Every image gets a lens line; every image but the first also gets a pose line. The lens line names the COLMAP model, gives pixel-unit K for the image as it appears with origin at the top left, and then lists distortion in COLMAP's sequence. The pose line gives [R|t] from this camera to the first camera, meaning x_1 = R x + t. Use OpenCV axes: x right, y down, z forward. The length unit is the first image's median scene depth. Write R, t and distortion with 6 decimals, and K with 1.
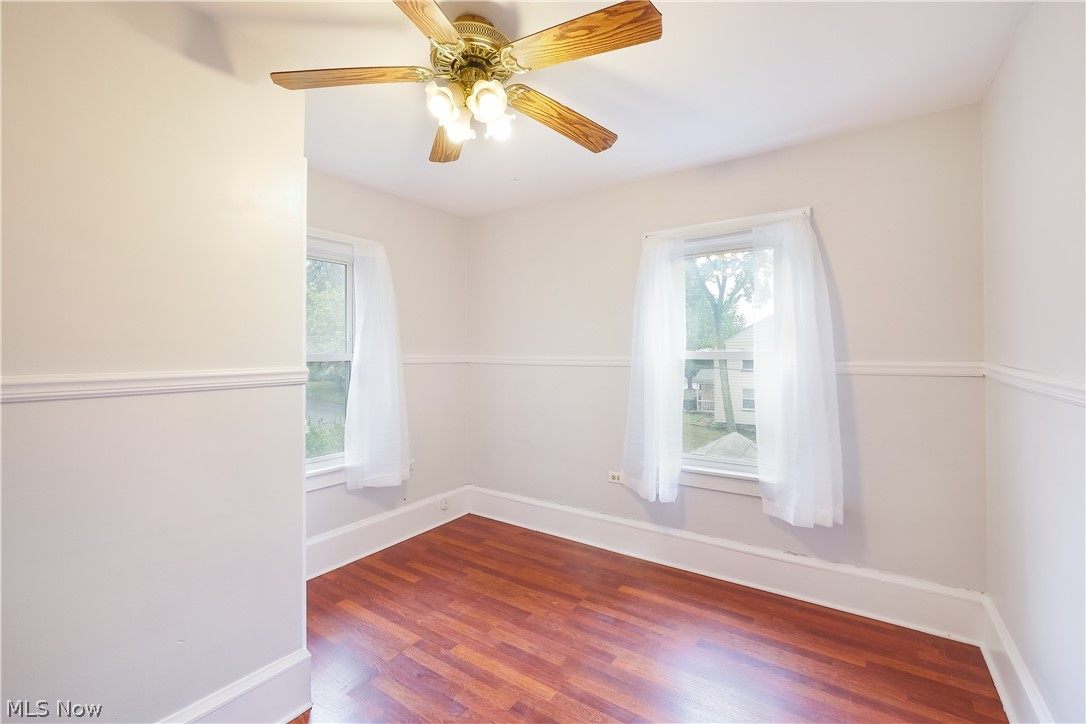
lens RADIAL K [[465.0, 0, 542.7], [0, 465.0, 356.8], [0, 0, 1]] dist [-0.006774, -0.002337]
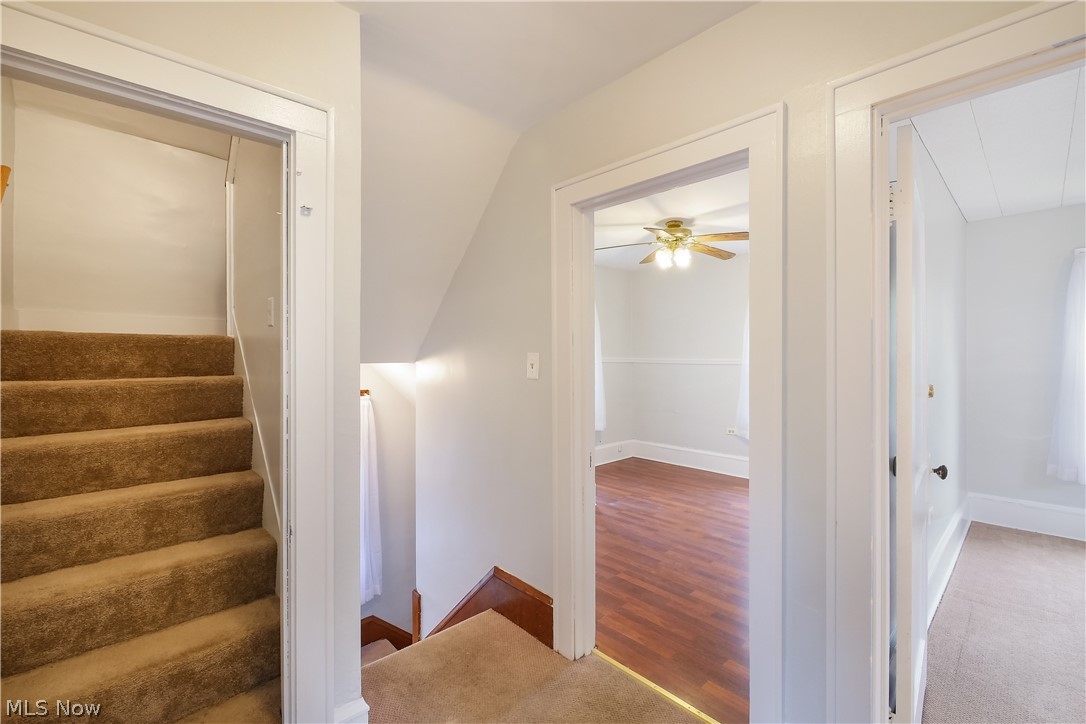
lens RADIAL K [[465.0, 0, 542.6], [0, 465.0, 361.4], [0, 0, 1]] dist [-0.006774, -0.002337]
pose [[0.975243, 0.001406, -0.221130, -0.165422], [-0.000844, 0.999996, 0.002638, 0.008454], [0.221133, -0.002386, 0.975241, -0.945995]]
